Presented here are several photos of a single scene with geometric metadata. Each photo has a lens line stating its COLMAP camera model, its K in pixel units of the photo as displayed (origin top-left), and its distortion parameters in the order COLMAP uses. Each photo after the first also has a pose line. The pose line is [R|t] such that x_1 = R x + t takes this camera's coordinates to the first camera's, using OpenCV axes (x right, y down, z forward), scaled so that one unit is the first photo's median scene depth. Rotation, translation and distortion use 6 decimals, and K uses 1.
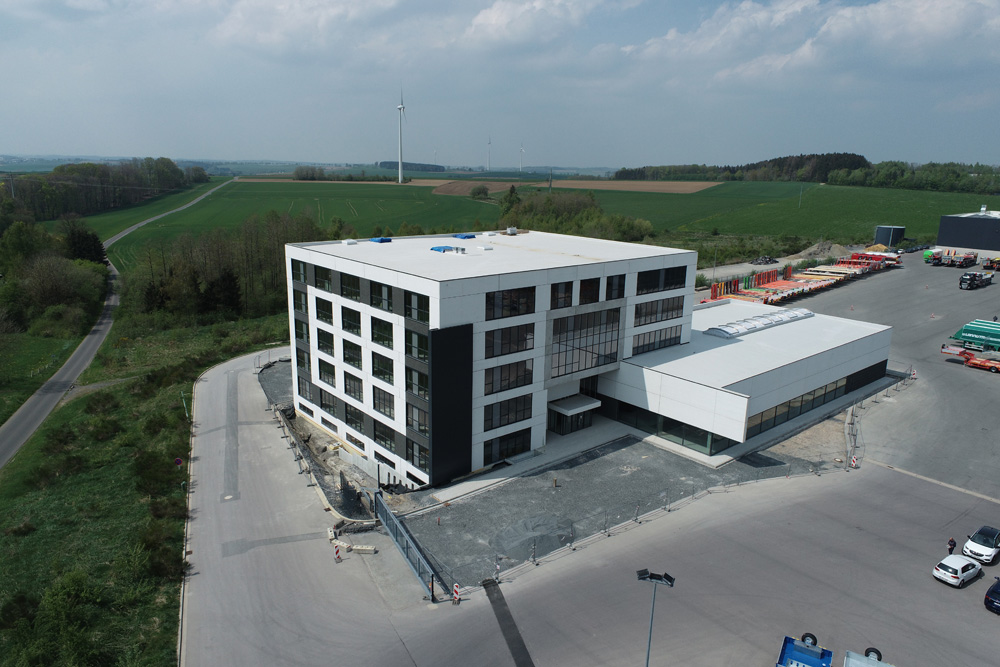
lens RADIAL K [[671.5, 0, 498.6], [0, 671.5, 331.0], [0, 0, 1]] dist [-0.010136, 0.007508]
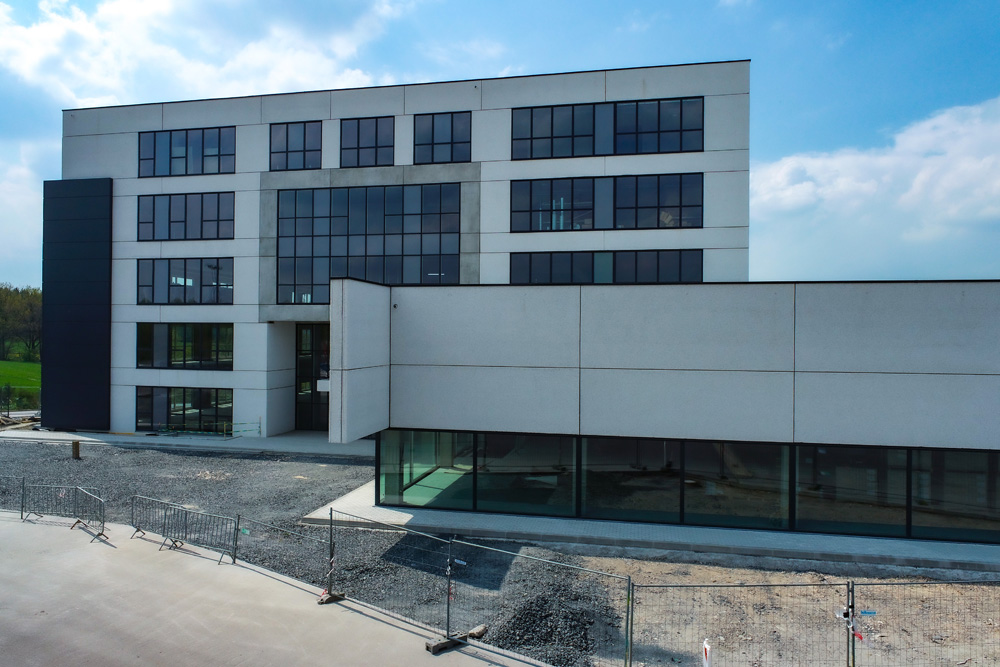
lens RADIAL K [[671.5, 0, 501.8], [0, 671.5, 329.9], [0, 0, 1]] dist [-0.010136, 0.007508]
pose [[0.614193, -0.017901, -0.788953, 0.604341], [-0.185456, 0.968470, -0.166350, 0.145153], [0.767055, 0.248487, 0.591507, 0.826320]]
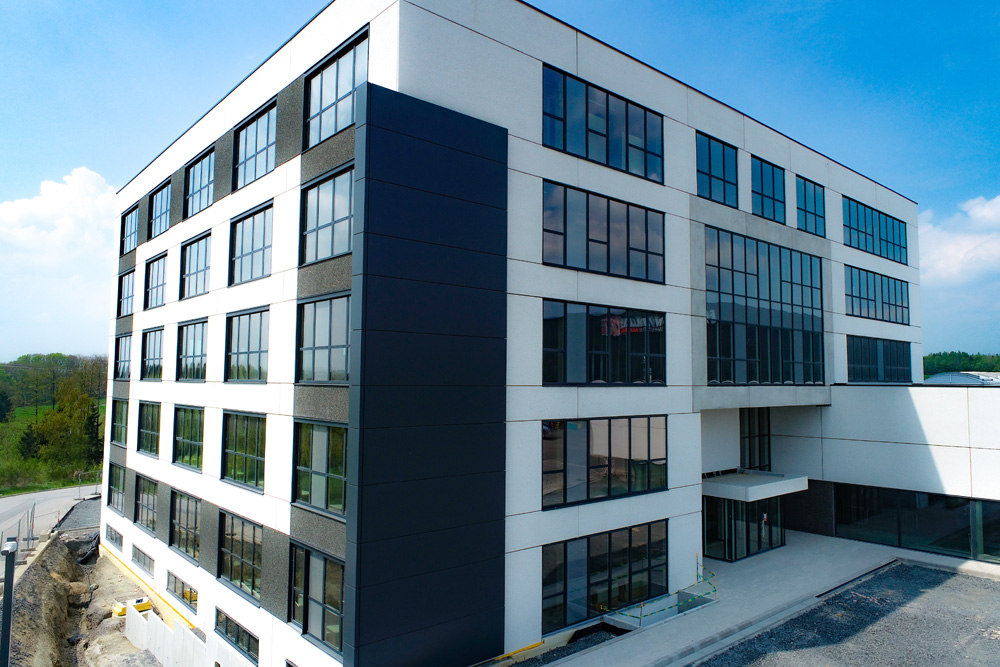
lens RADIAL K [[671.5, 0, 499.9], [0, 671.5, 336.2], [0, 0, 1]] dist [-0.010136, 0.007508]
pose [[0.999808, -0.011770, 0.015678, -0.041918], [0.015978, 0.952614, -0.303762, 0.155509], [-0.011360, 0.303955, 0.952619, 0.637512]]
